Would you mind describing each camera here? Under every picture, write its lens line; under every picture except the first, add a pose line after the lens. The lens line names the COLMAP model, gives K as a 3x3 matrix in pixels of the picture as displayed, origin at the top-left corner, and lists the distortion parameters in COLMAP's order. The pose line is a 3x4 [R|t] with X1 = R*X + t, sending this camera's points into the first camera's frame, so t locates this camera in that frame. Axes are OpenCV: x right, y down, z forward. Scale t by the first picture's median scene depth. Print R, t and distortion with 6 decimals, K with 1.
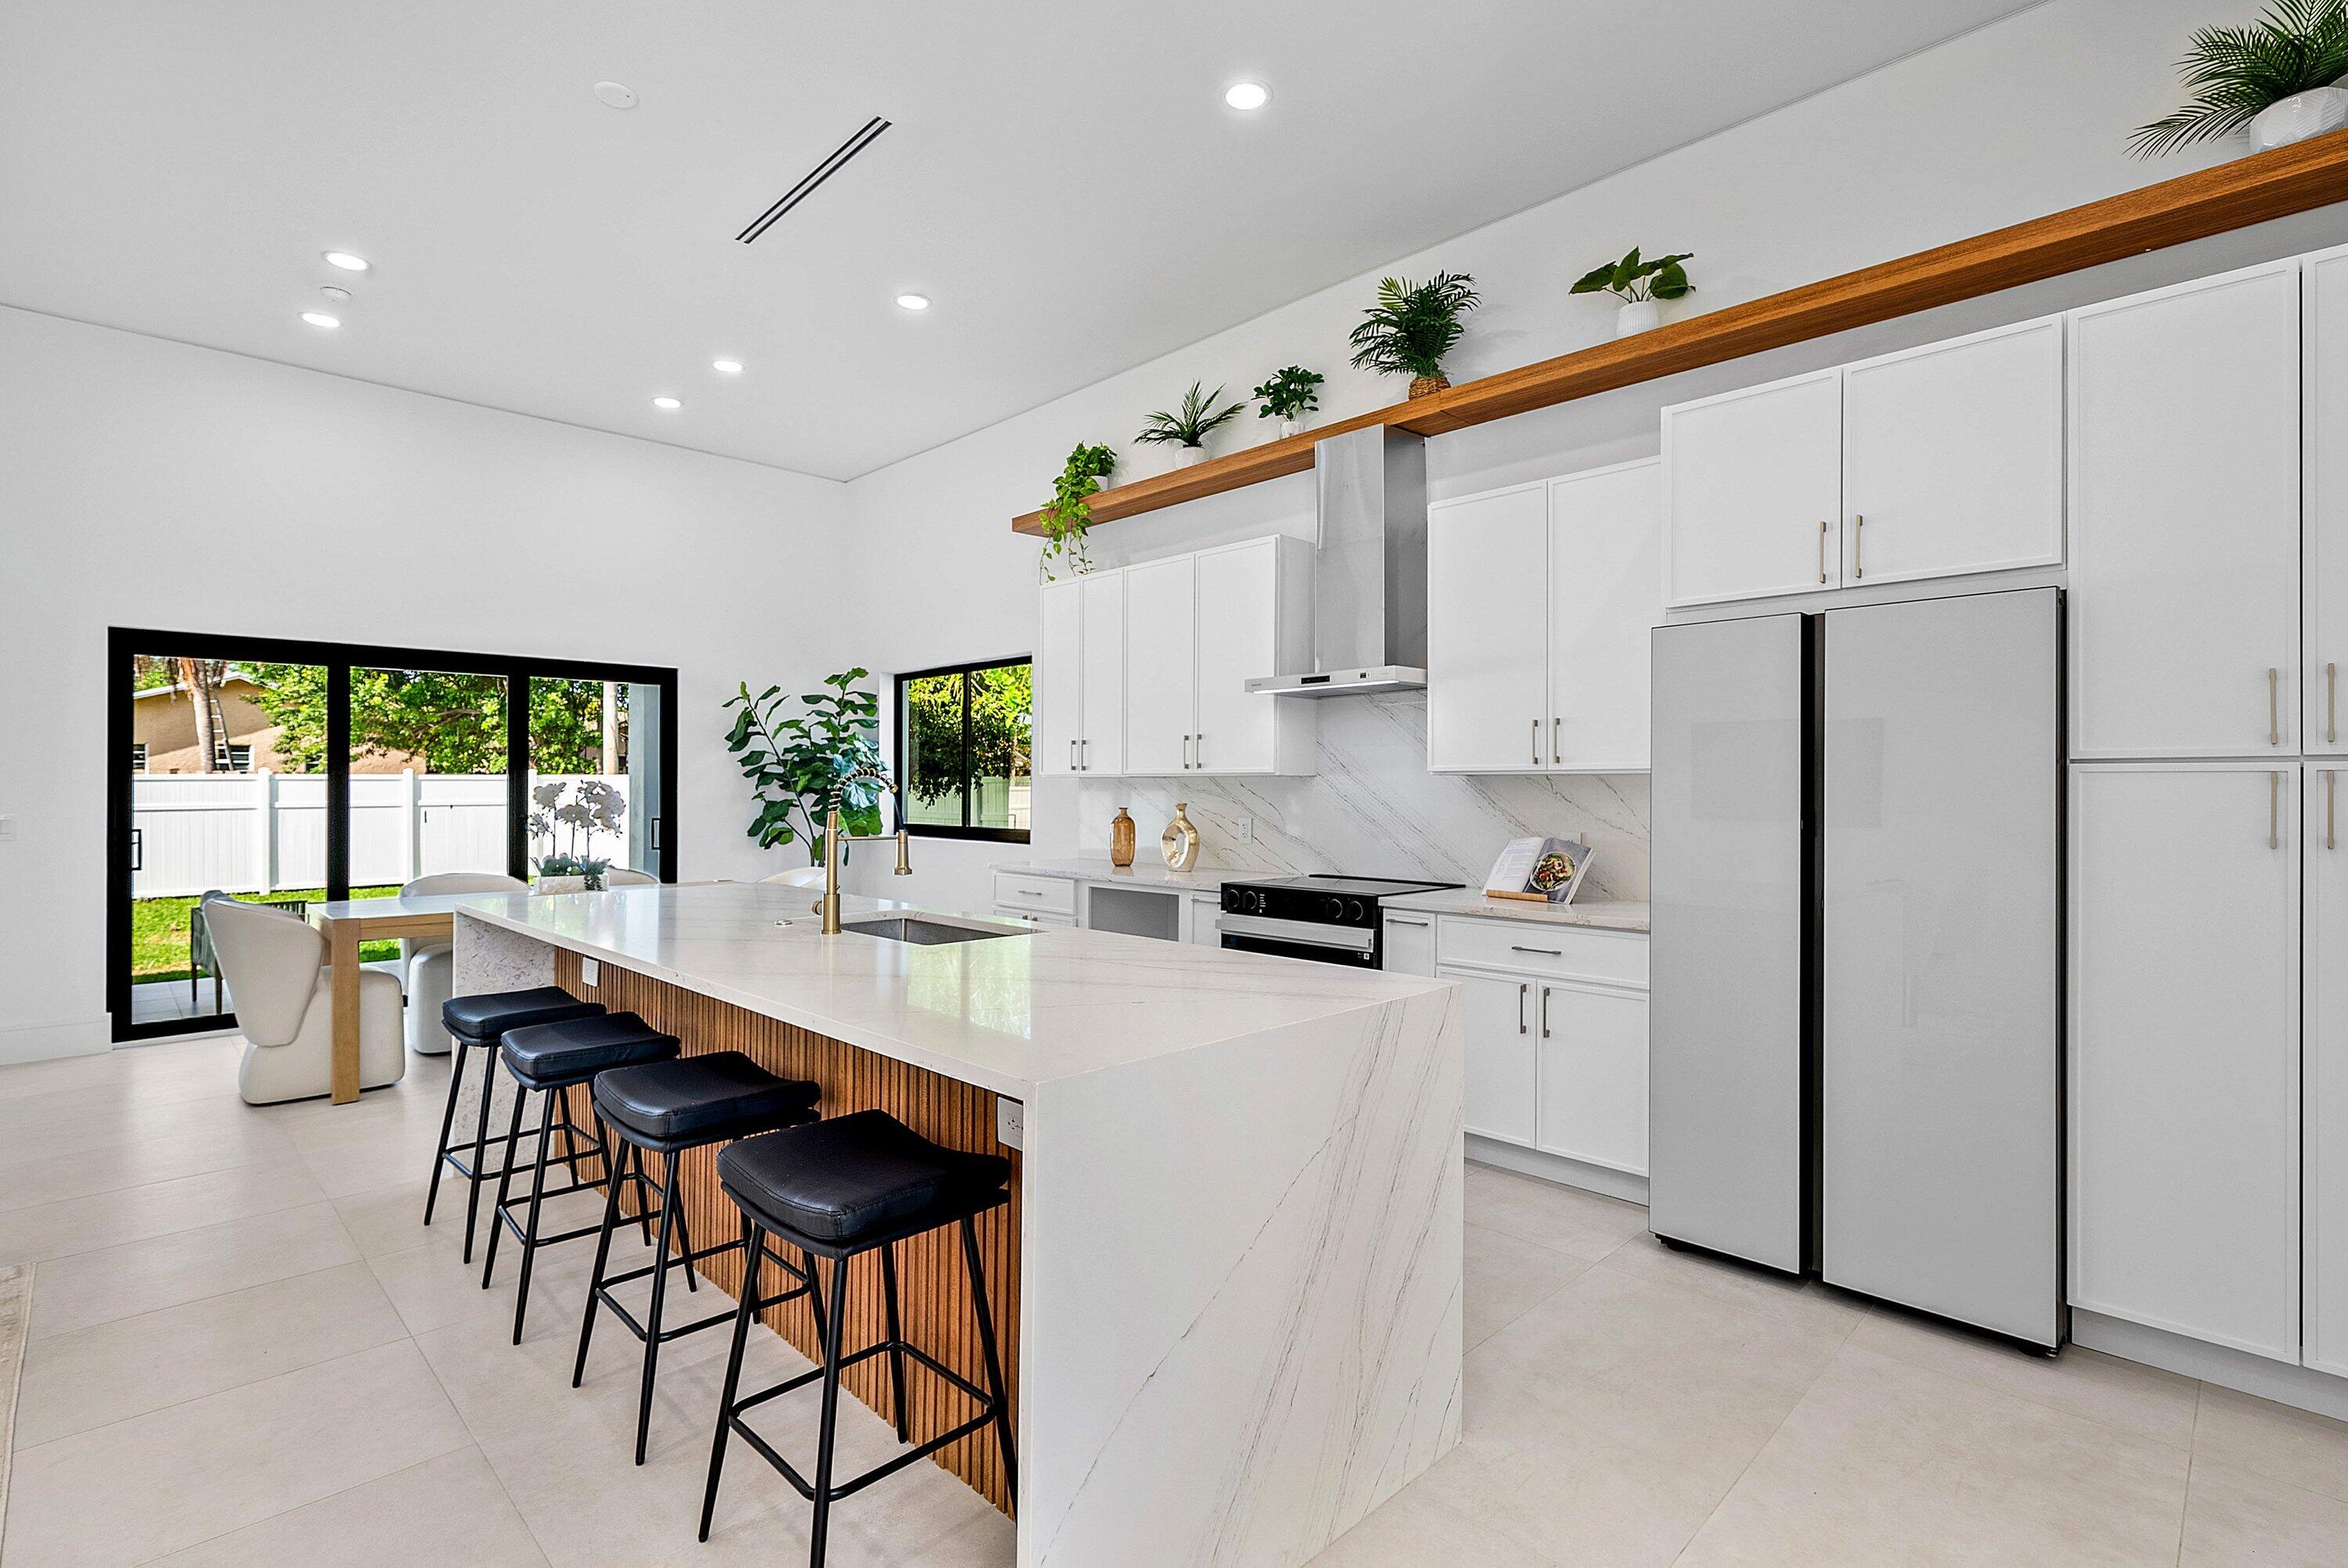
lens RADIAL K [[1109.0, 0, 1167.8], [0, 1109.0, 771.4], [0, 0, 1]] dist [0.004318, 0.000472]
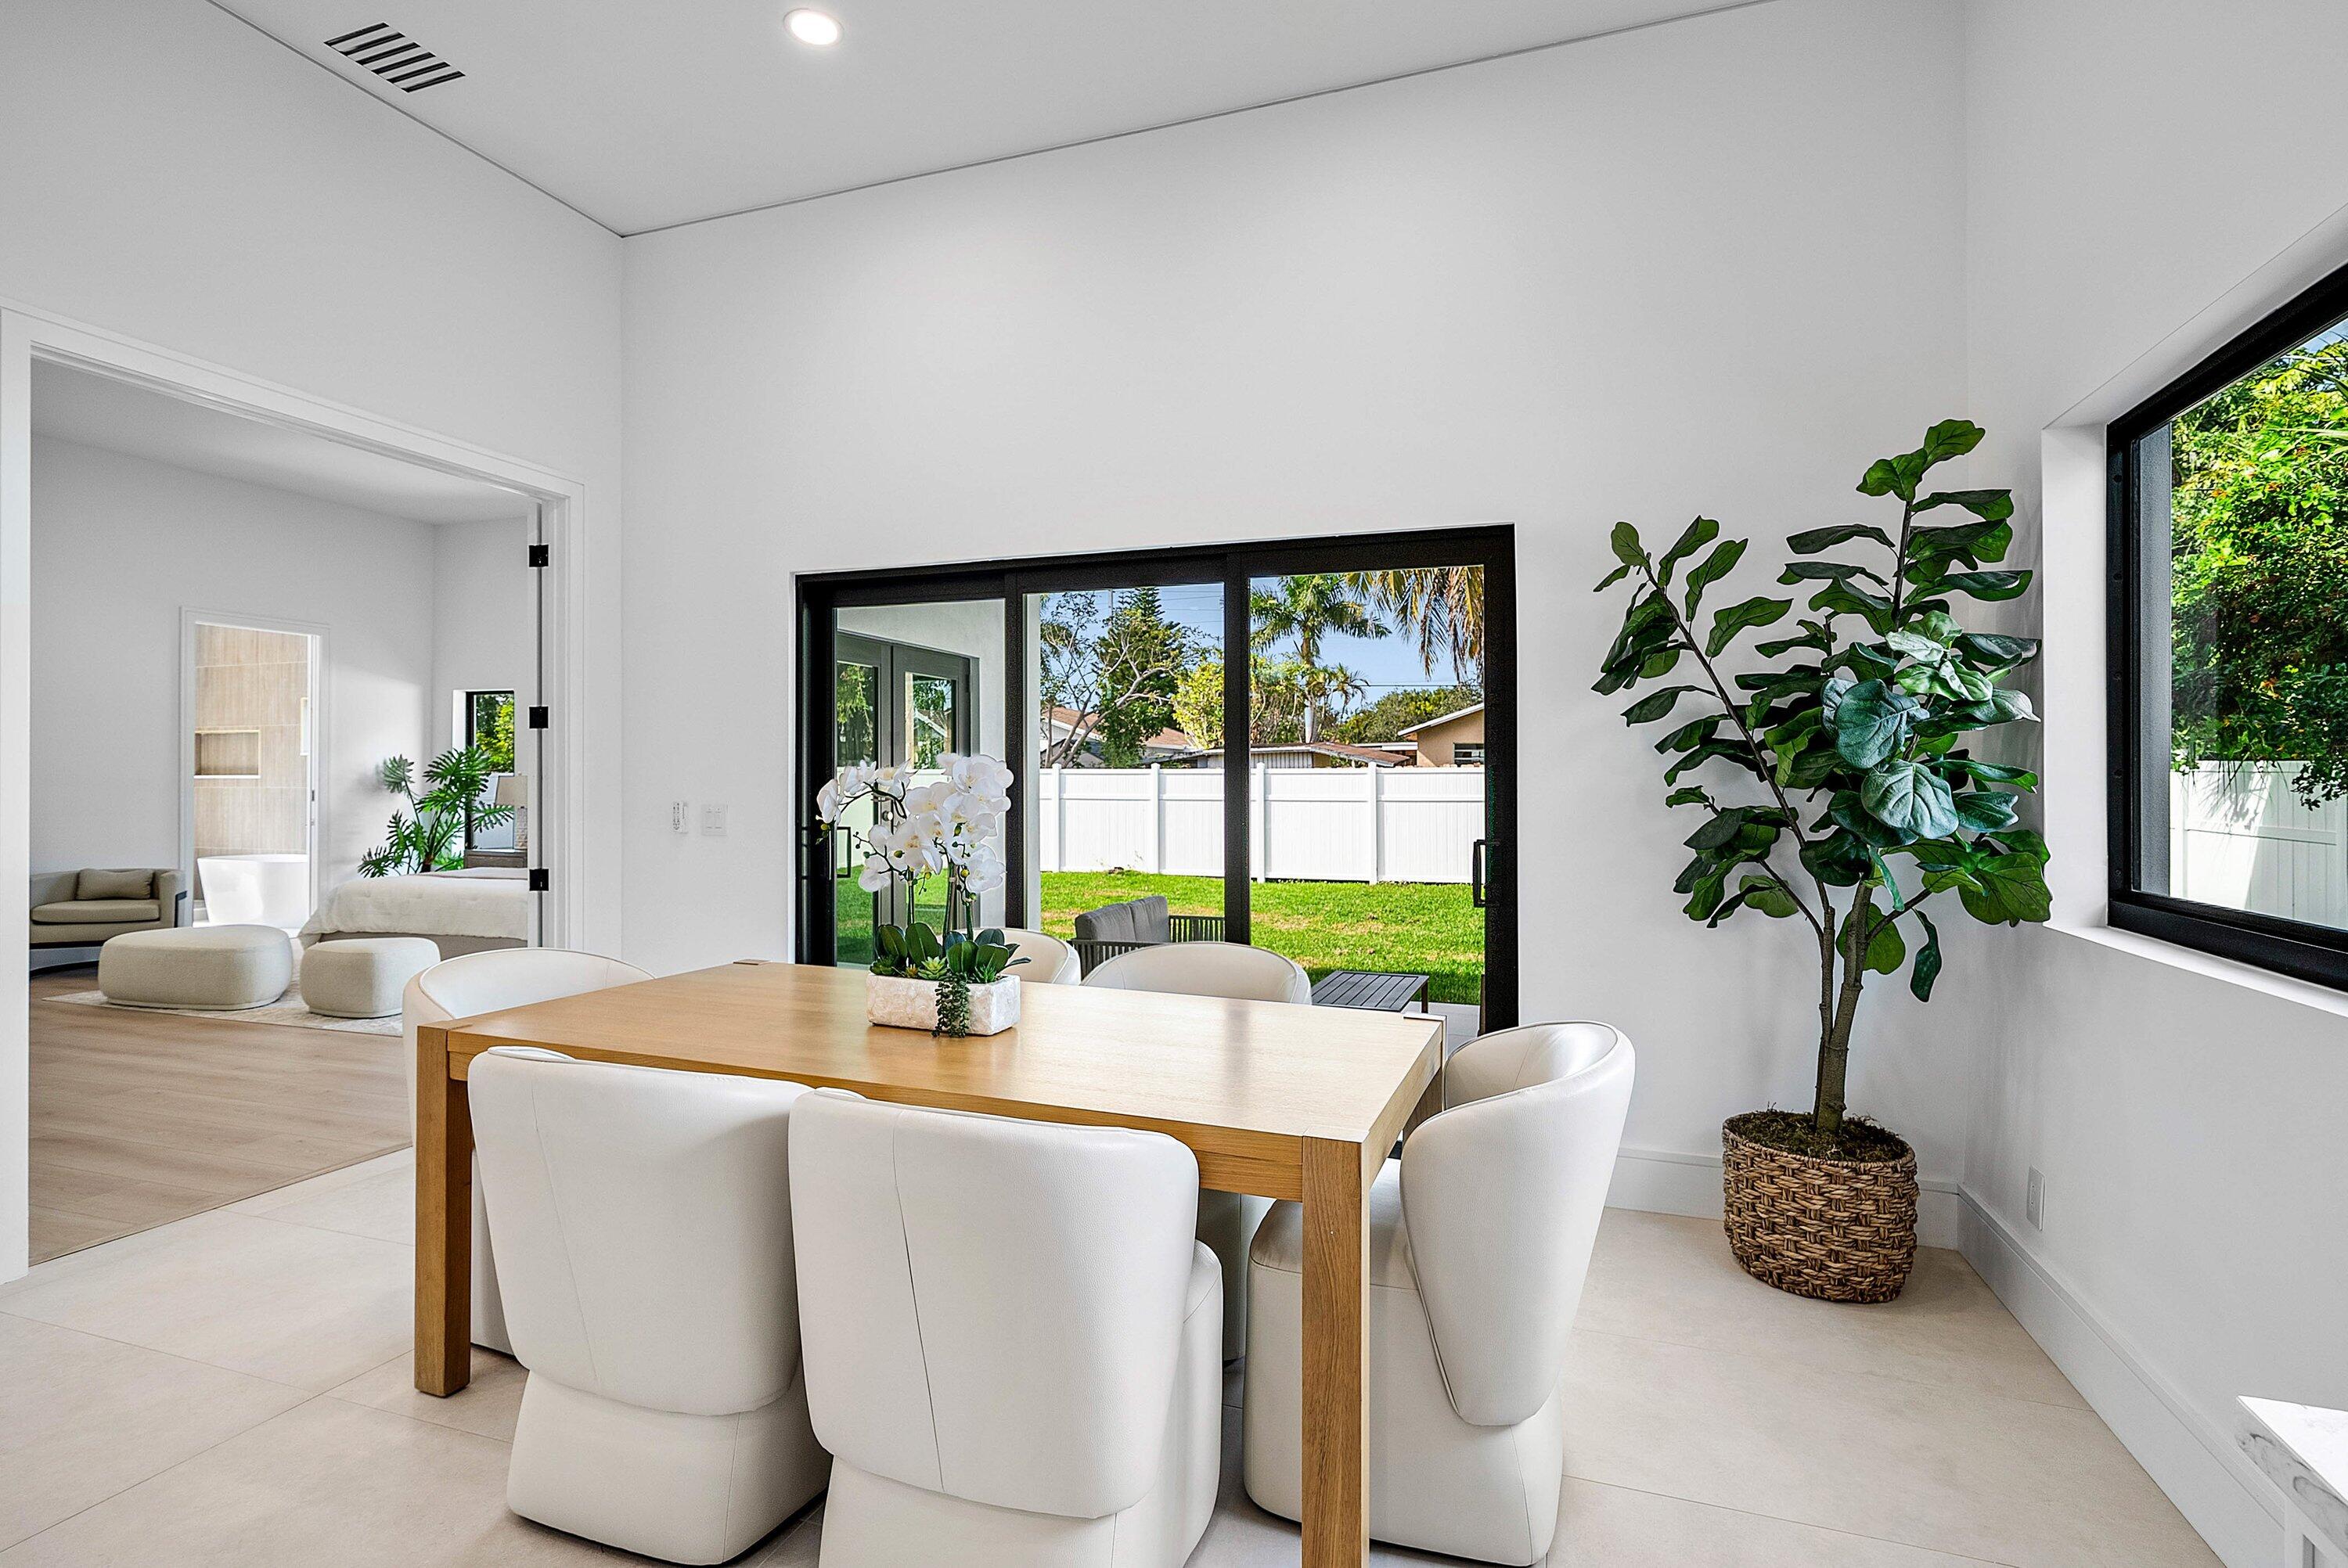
lens RADIAL K [[1109.0, 0, 1191.8], [0, 1109.0, 771.6], [0, 0, 1]] dist [0.004318, 0.000472]
pose [[0.454651, -0.006393, -0.890647, -0.102115], [0.010031, 0.999948, -0.002057, 0.013750], [0.890613, -0.007999, 0.454691, 0.783092]]
